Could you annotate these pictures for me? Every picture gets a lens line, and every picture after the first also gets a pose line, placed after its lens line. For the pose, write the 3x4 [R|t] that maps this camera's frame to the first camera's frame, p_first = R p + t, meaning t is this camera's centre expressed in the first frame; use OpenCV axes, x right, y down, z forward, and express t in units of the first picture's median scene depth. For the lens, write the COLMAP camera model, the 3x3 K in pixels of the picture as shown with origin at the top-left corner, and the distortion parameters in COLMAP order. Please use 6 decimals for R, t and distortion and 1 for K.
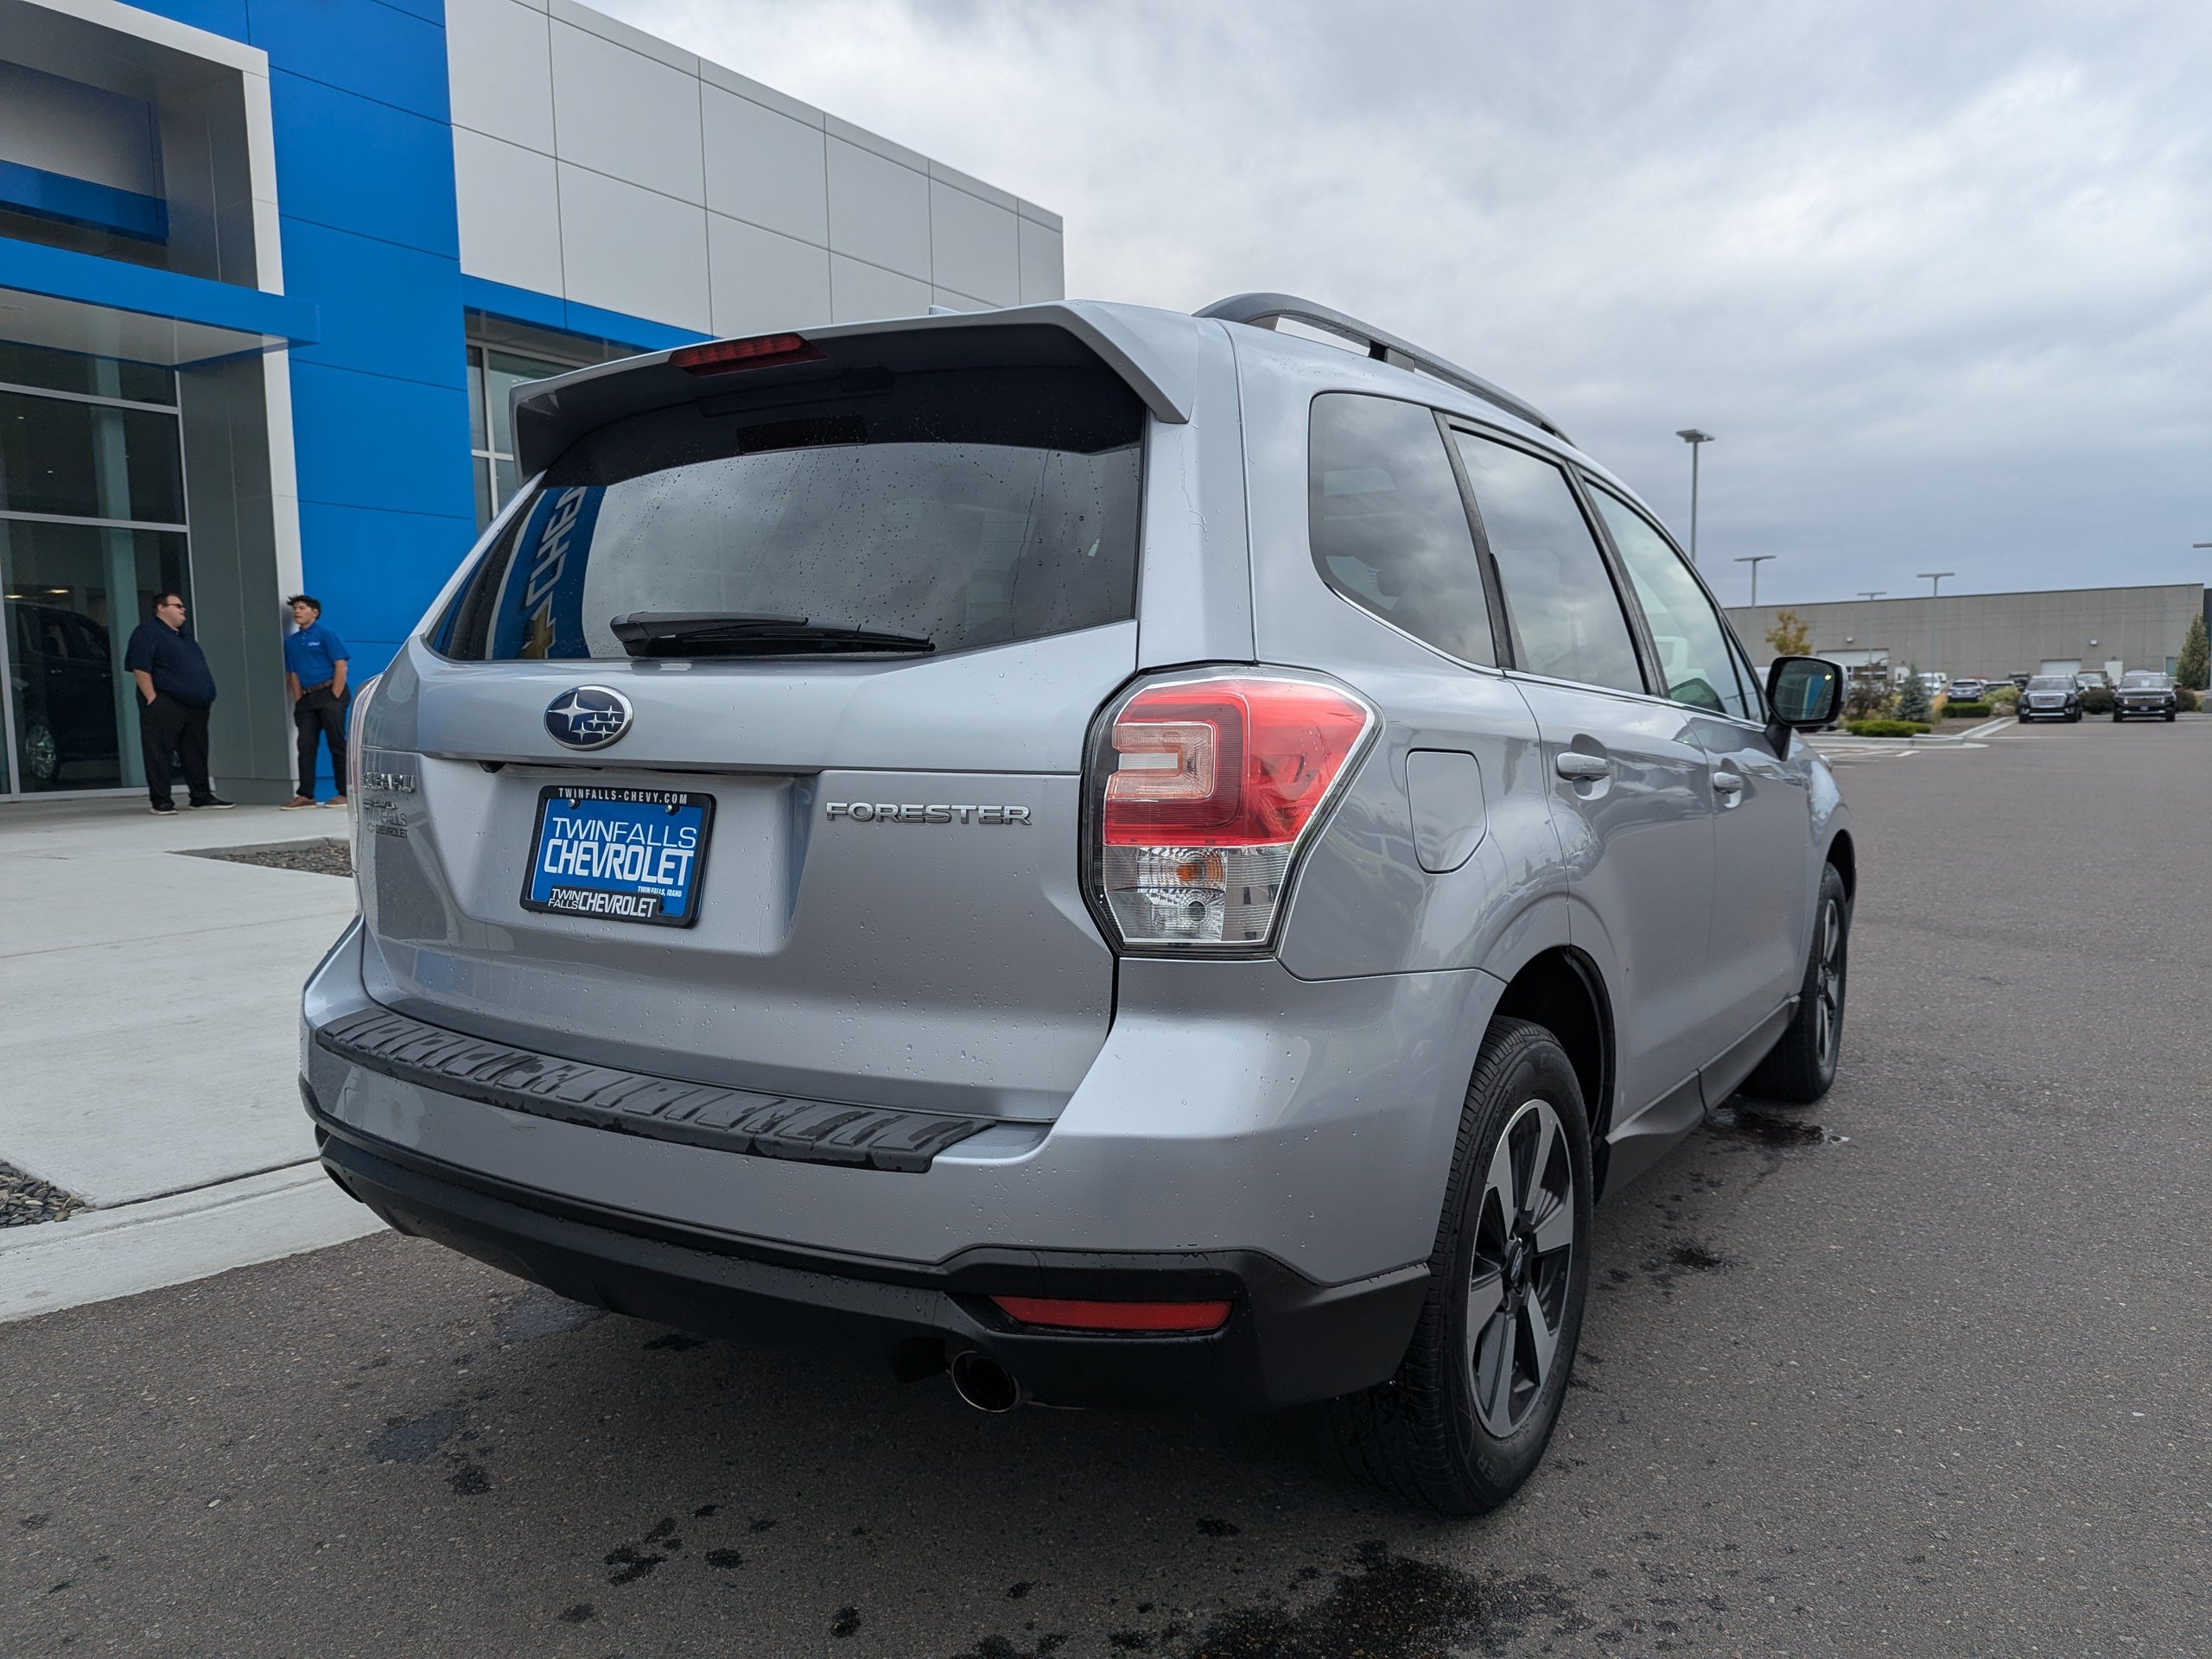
lens RADIAL K [[1586.7, 0, 1100.0], [0, 1586.7, 852.4], [0, 0, 1]] dist [0.029135, -0.001121]
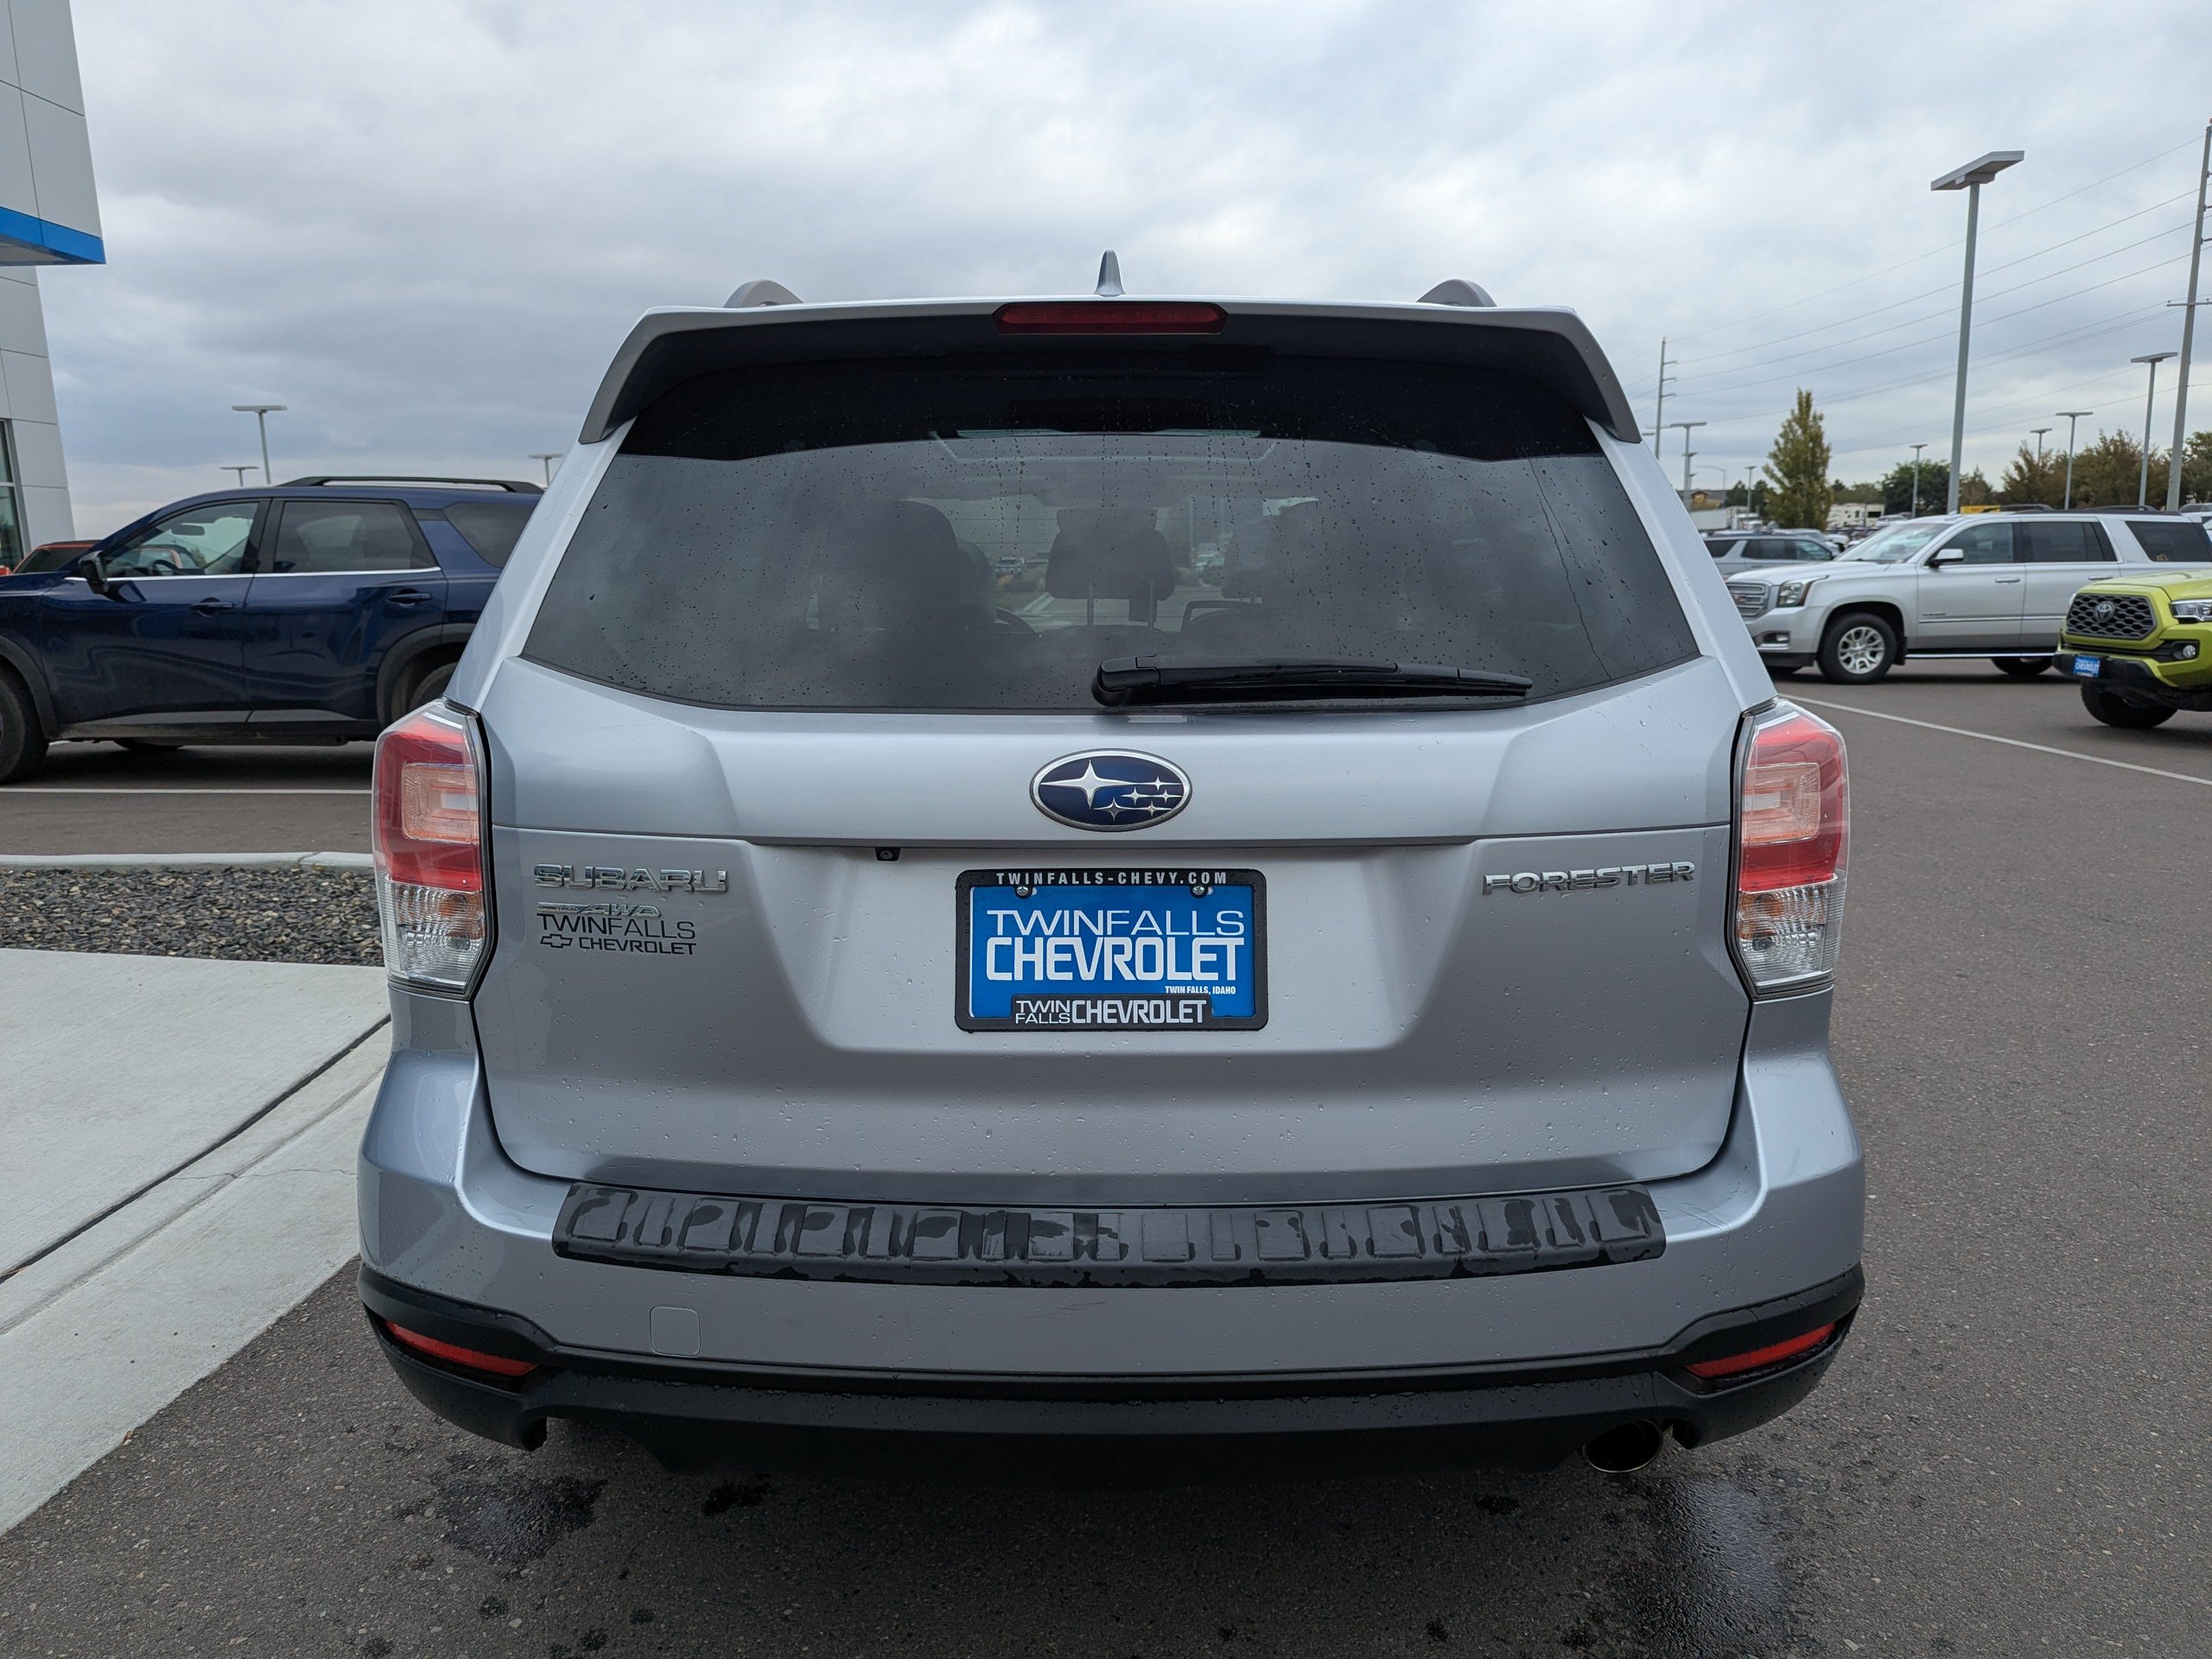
lens RADIAL K [[1577.3, 0, 1114.2], [0, 1577.3, 837.5], [0, 0, 1]] dist [0.071979, -0.080998]
pose [[0.843945, -0.096894, 0.527606, -0.739026], [0.061240, 0.994524, 0.084685, -0.127327], [-0.532922, -0.039159, 0.845258, 0.319118]]
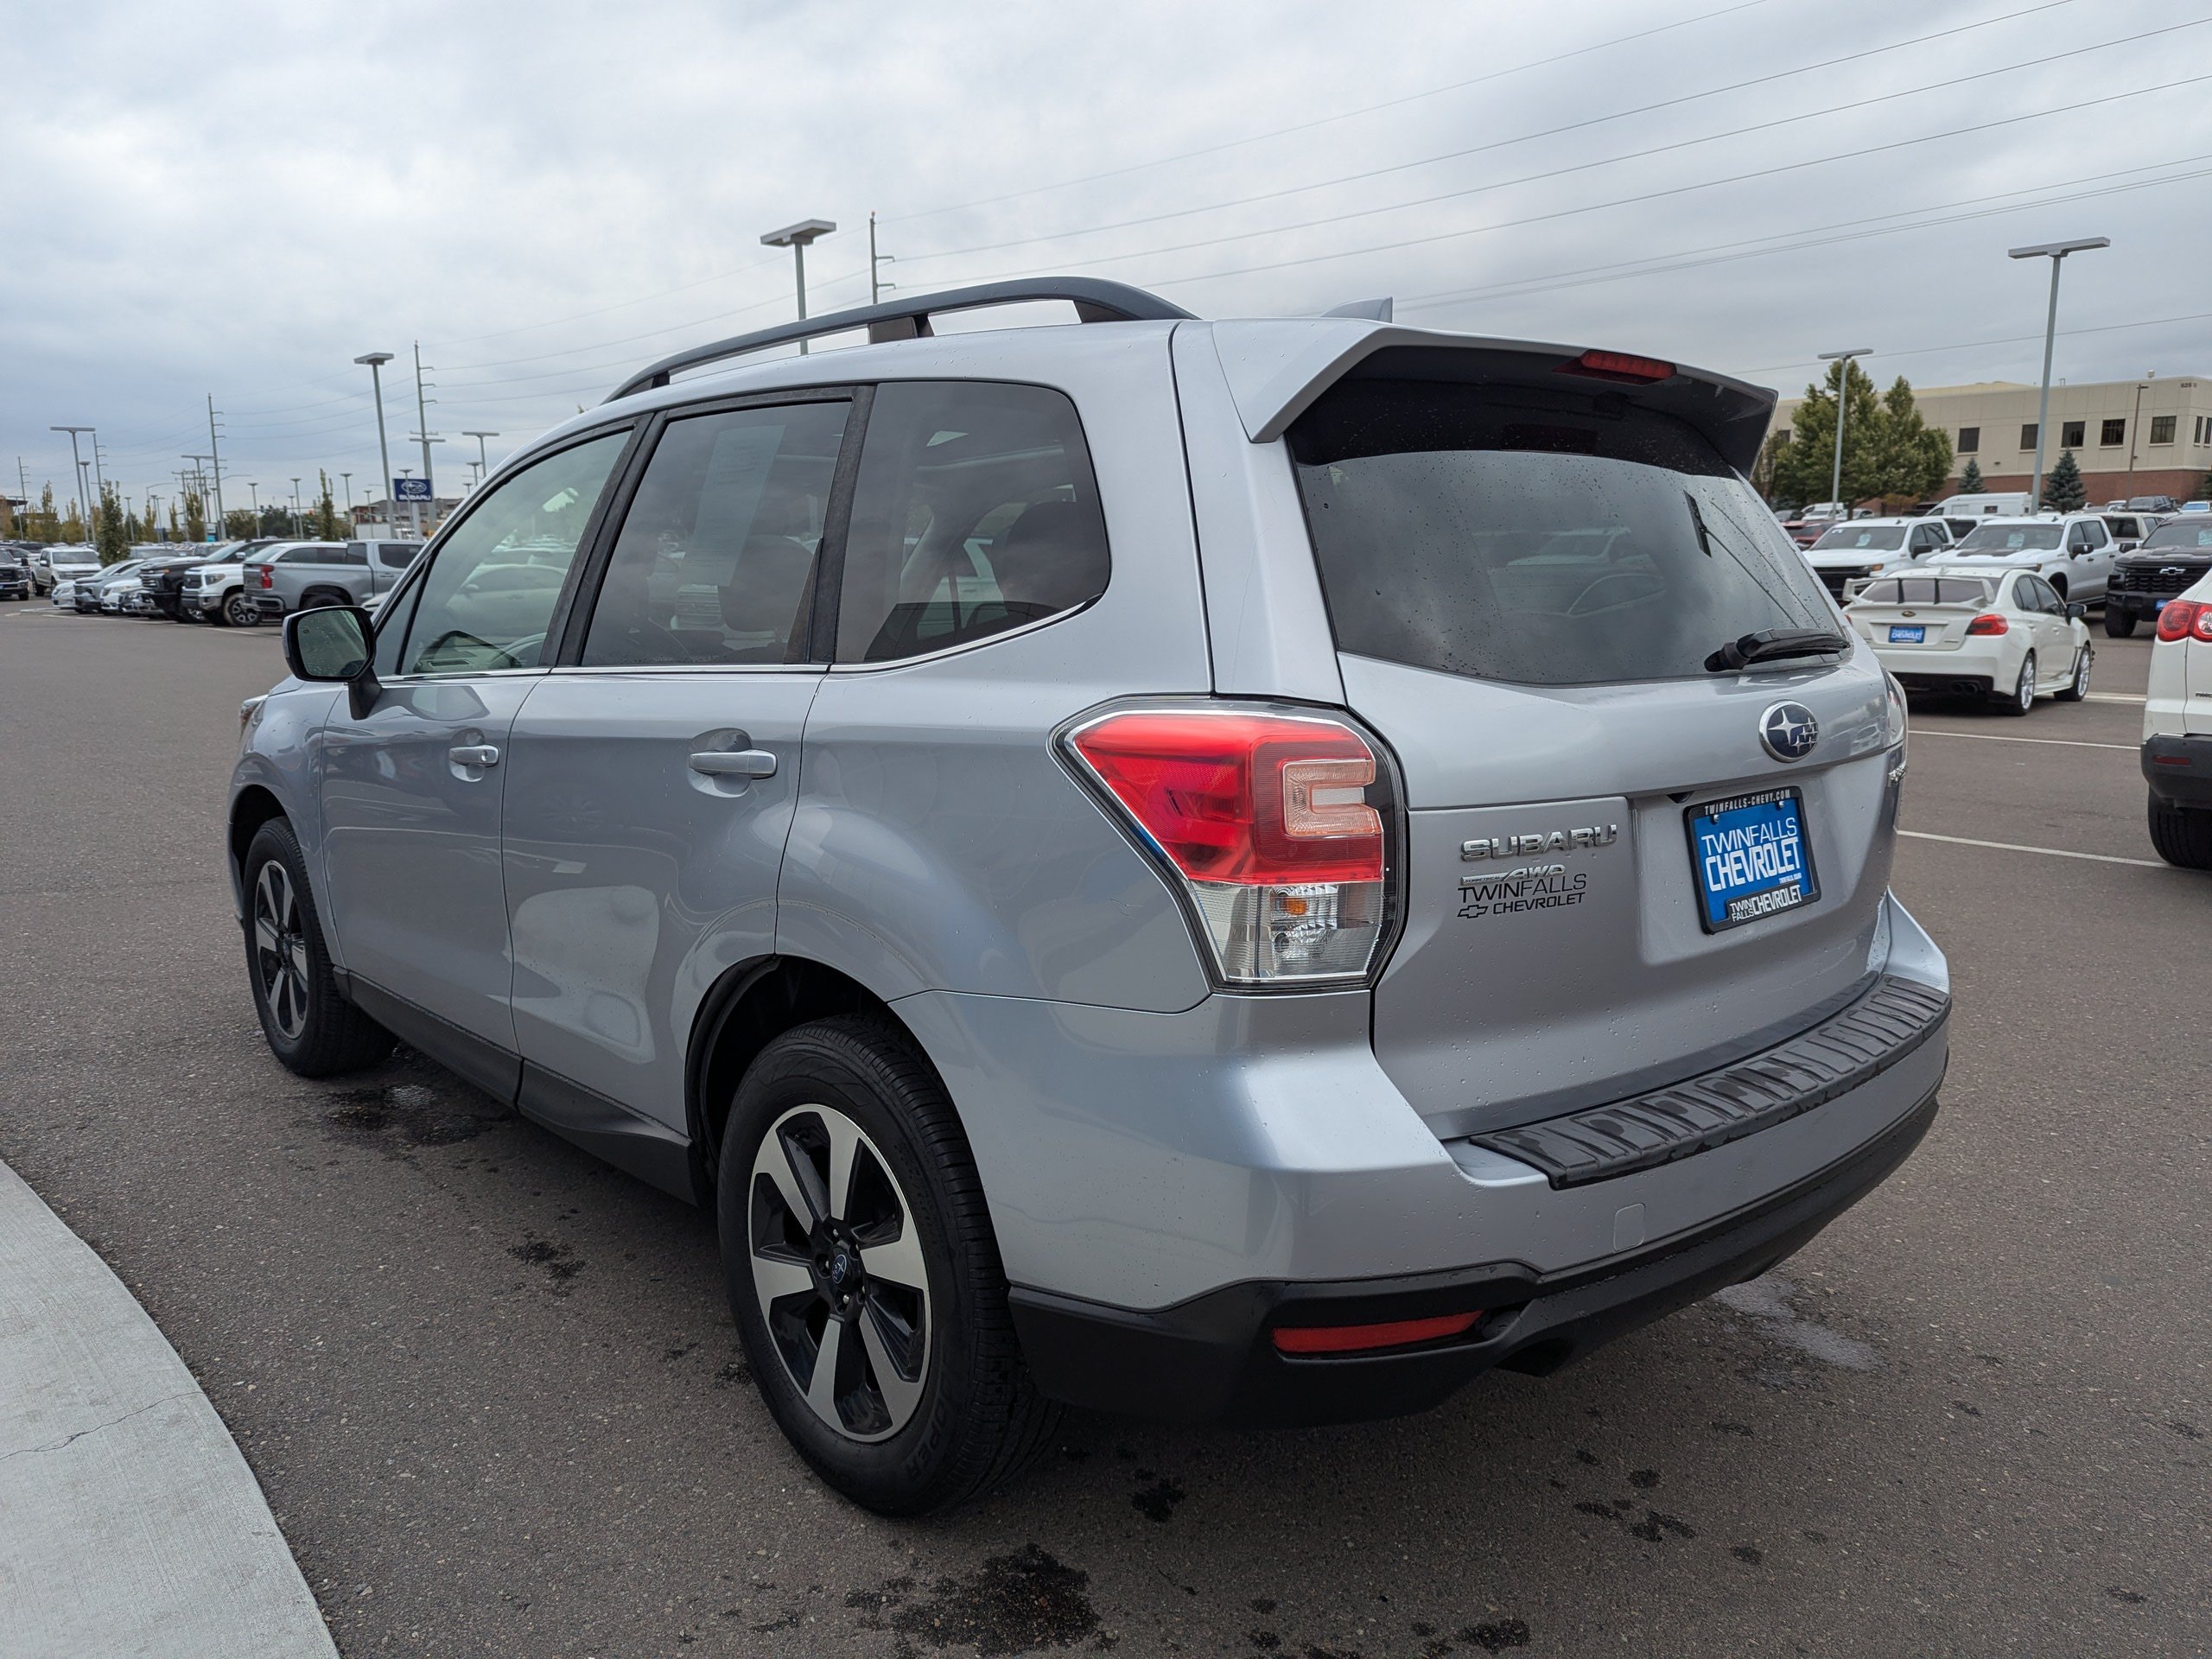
lens RADIAL K [[1577.3, 0, 1114.2], [0, 1577.3, 837.5], [0, 0, 1]] dist [0.071979, -0.080998]
pose [[0.248293, -0.160270, 0.955335, -1.456081], [0.098795, 0.985265, 0.139614, -0.206845], [-0.963634, 0.059717, 0.260468, 1.153225]]
